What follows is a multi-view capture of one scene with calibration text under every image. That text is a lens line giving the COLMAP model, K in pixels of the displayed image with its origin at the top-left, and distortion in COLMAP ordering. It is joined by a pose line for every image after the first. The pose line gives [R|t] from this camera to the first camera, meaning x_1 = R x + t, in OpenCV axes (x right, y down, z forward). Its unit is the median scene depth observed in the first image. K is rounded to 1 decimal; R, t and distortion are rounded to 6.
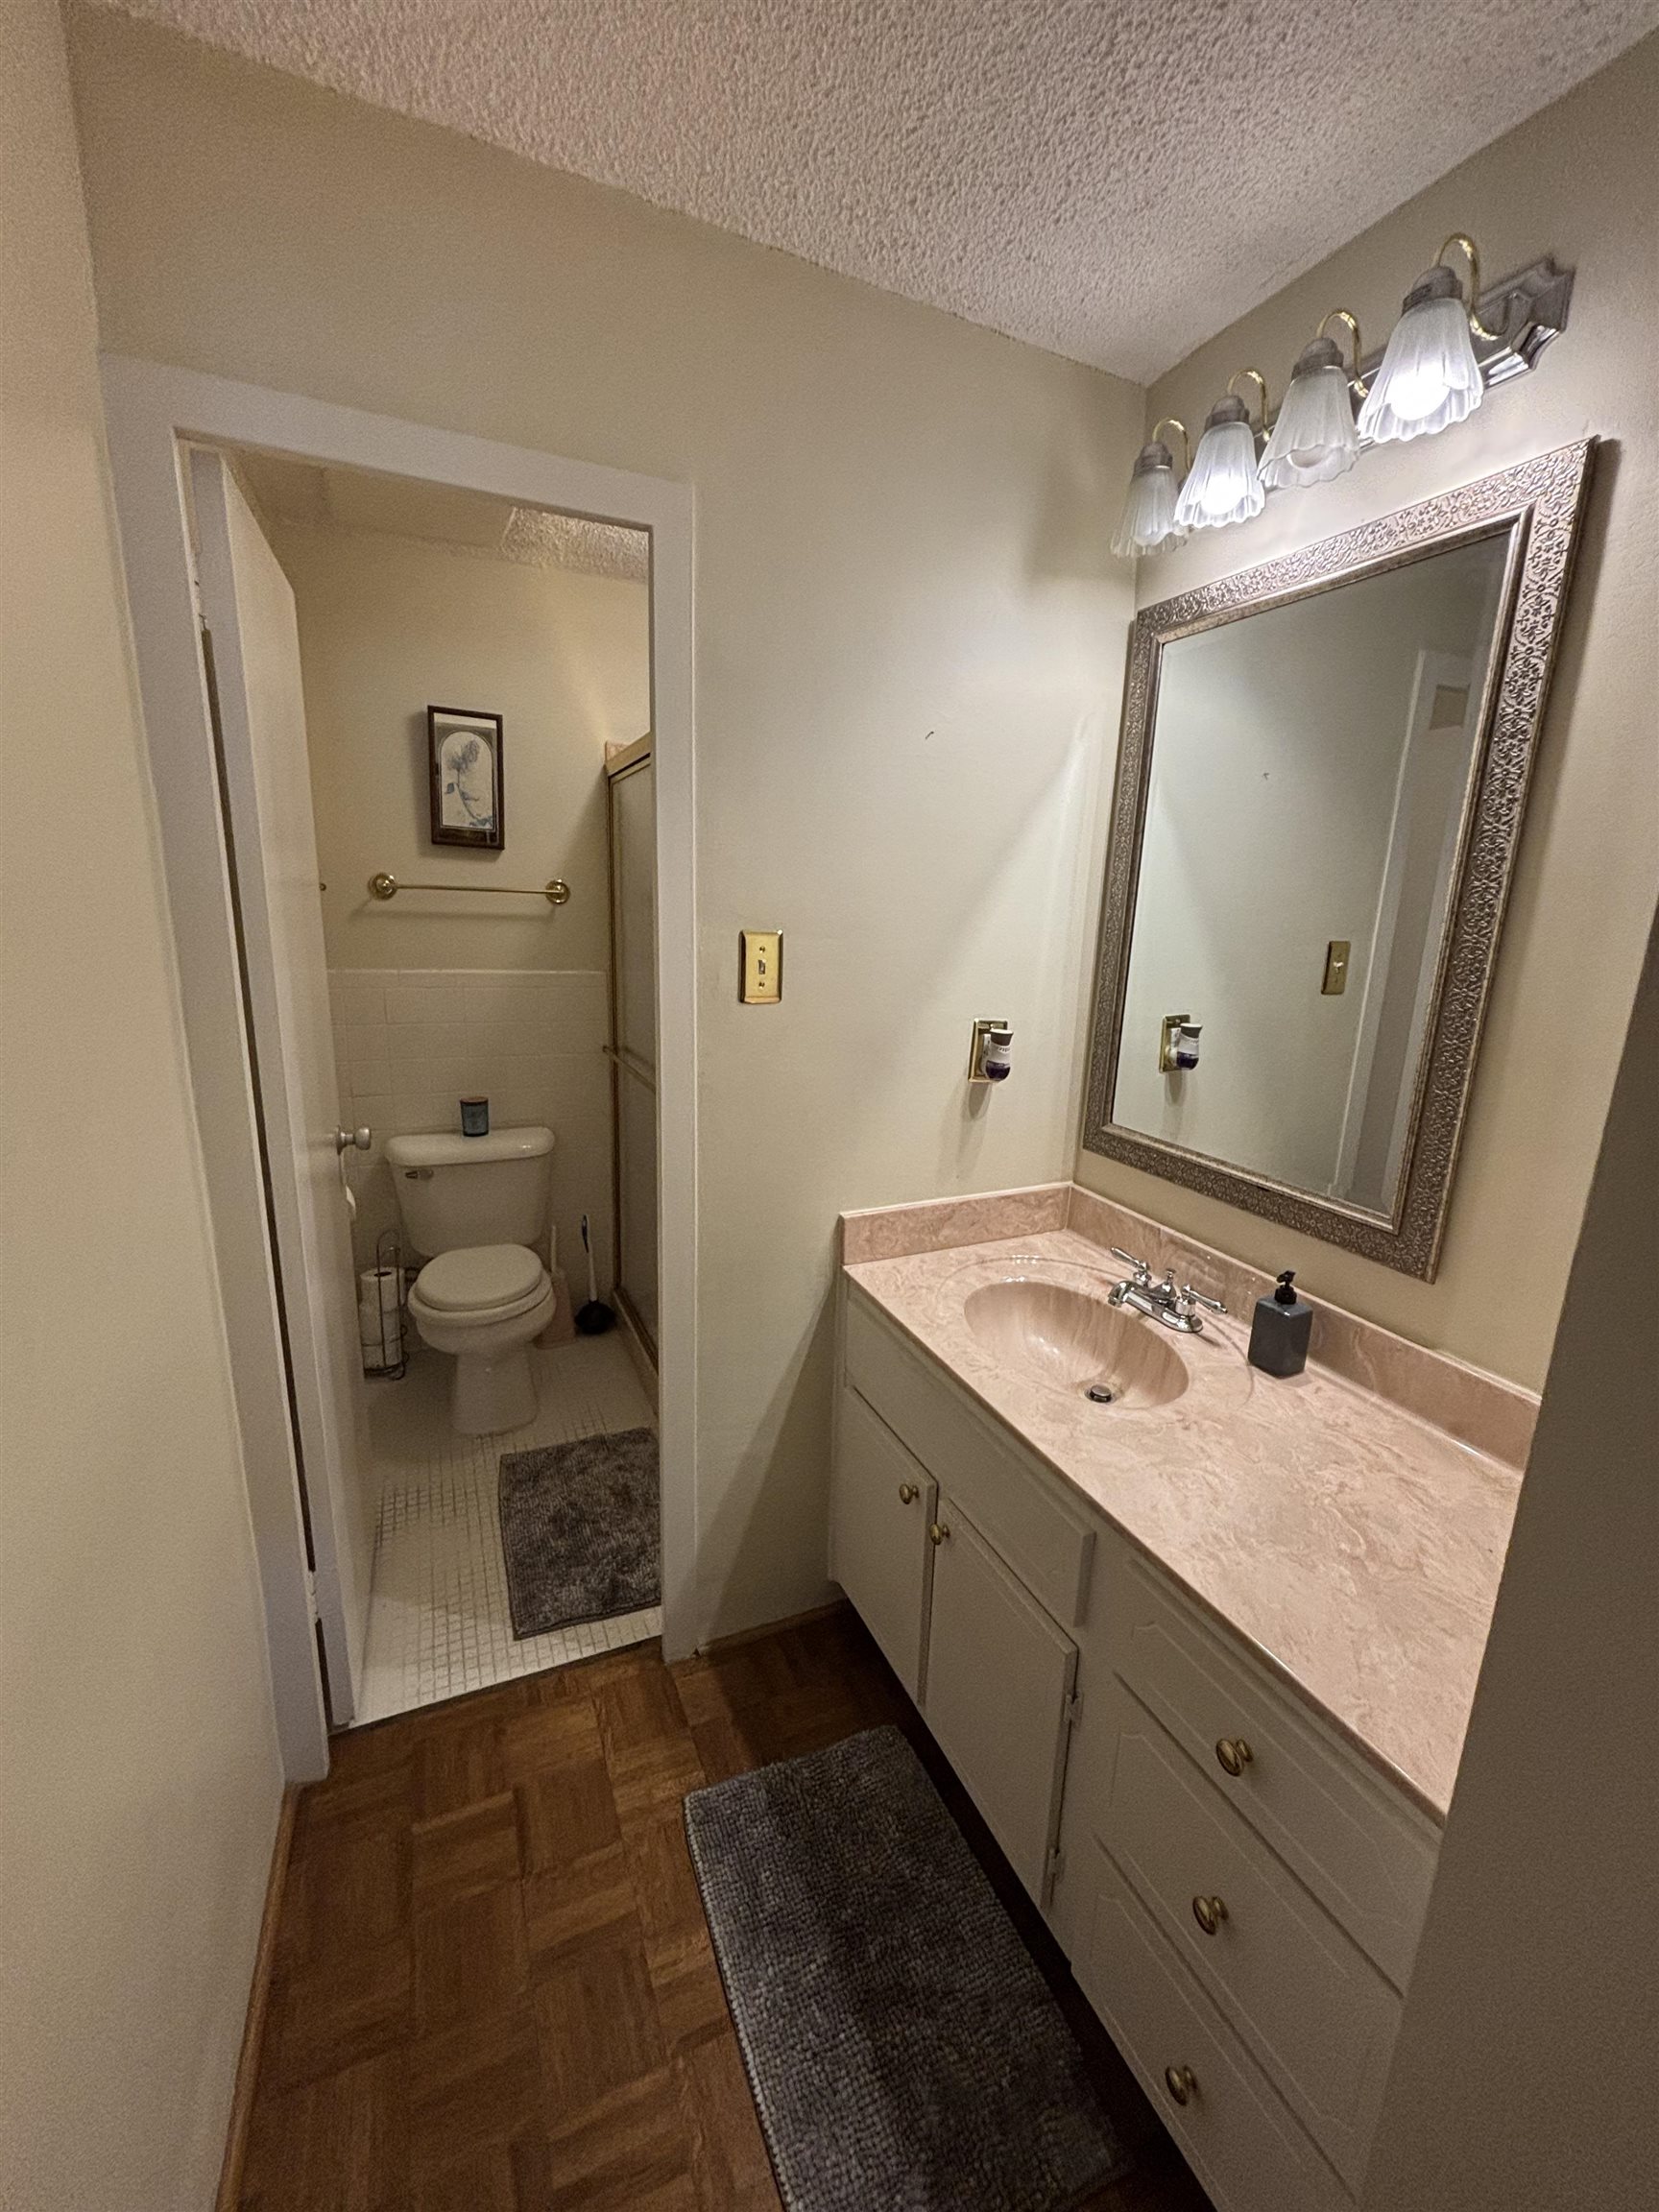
lens RADIAL K [[904.3, 0, 829.5], [0, 904.3, 1106.0], [0, 0, 1]] dist [0.003960, -0.000871]
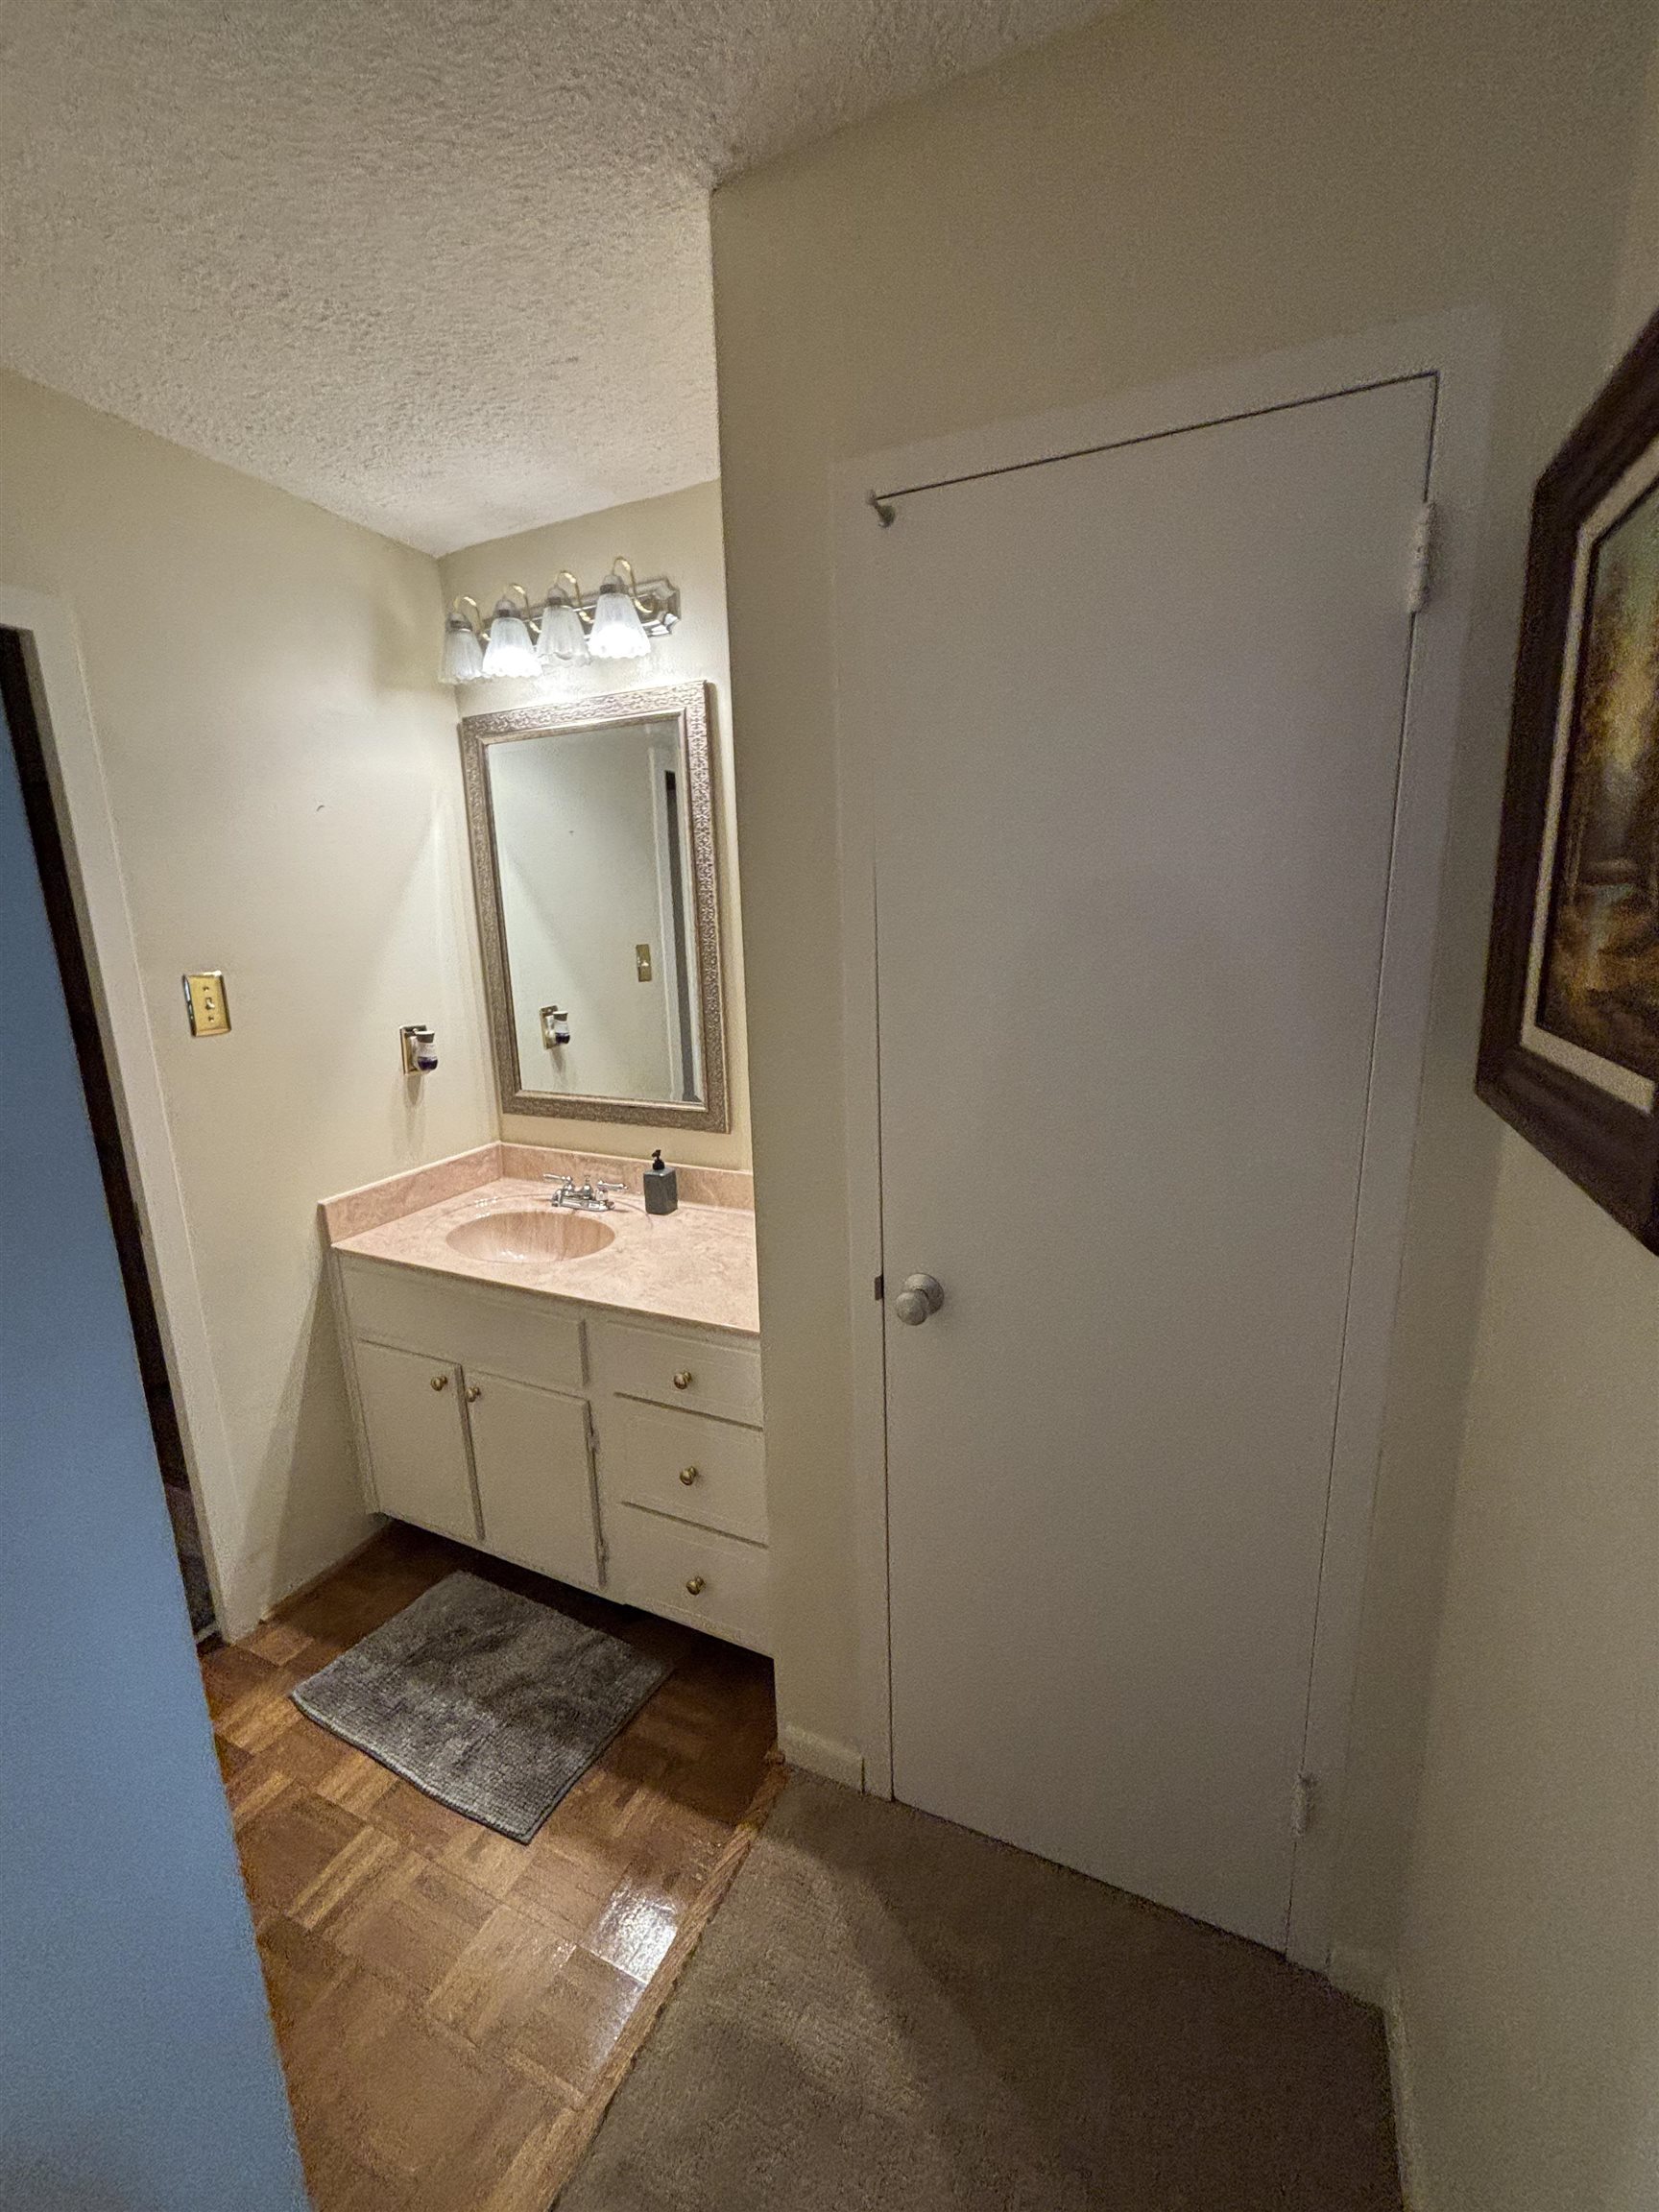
lens RADIAL K [[904.3, 0, 829.5], [0, 904.3, 1106.0], [0, 0, 1]] dist [0.003960, -0.000871]
pose [[0.756371, -0.186730, 0.626924, -0.217415], [0.194960, 0.979186, 0.056437, 0.063390], [-0.624414, 0.079537, 0.777033, -0.382353]]
